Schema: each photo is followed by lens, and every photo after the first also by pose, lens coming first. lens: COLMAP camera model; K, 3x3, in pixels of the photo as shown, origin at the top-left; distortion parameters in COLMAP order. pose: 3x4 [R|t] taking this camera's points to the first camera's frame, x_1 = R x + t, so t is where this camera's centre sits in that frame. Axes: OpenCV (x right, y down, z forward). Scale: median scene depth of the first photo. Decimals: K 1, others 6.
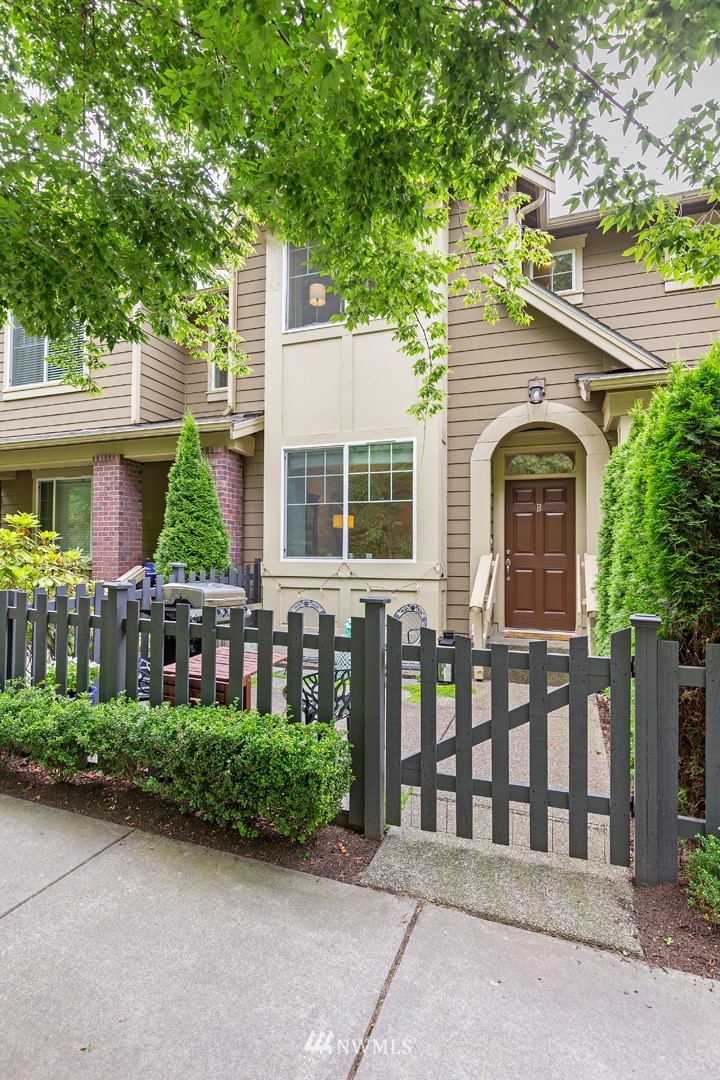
lens RADIAL K [[550.3, 0, 360.0], [0, 550.3, 540.0], [0, 0, 1]] dist [0.000326, 0.000025]
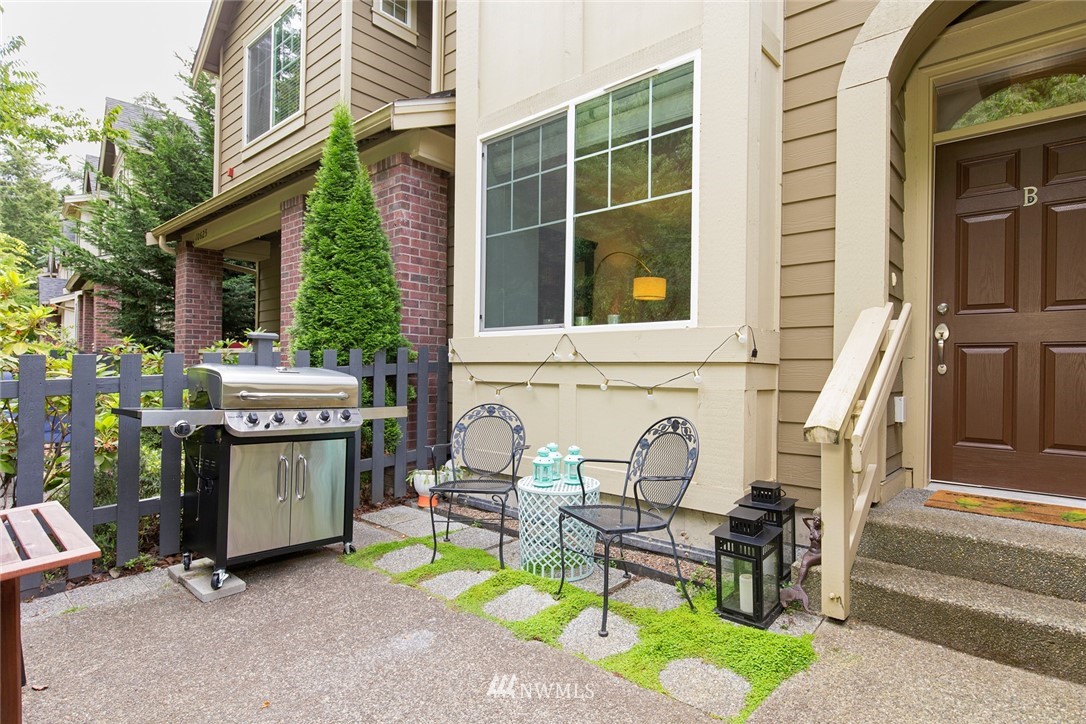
lens RADIAL K [[589.3, 0, 542.0], [0, 589.3, 365.2], [0, 0, 1]] dist [-0.000313, -0.000728]
pose [[0.933506, 0.002045, -0.358555, 0.146639], [0.007304, 0.999668, 0.024719, 0.055993], [0.358487, -0.025694, 0.933181, 0.469096]]
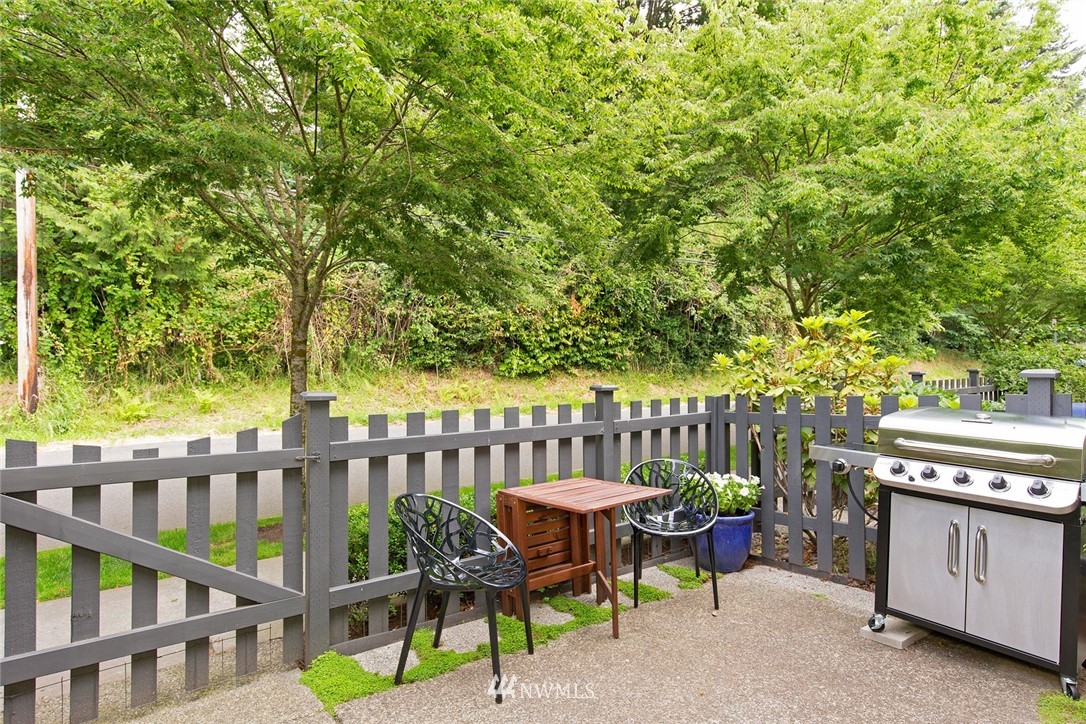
lens RADIAL K [[590.8, 0, 548.4], [0, 590.8, 362.2], [0, 0, 1]] dist [0.000242, 0.000087]
pose [[-0.500667, -0.022666, -0.865343, 0.275648], [0.001384, 0.999635, -0.026984, 0.040224], [0.865639, -0.014708, -0.500453, 0.794176]]
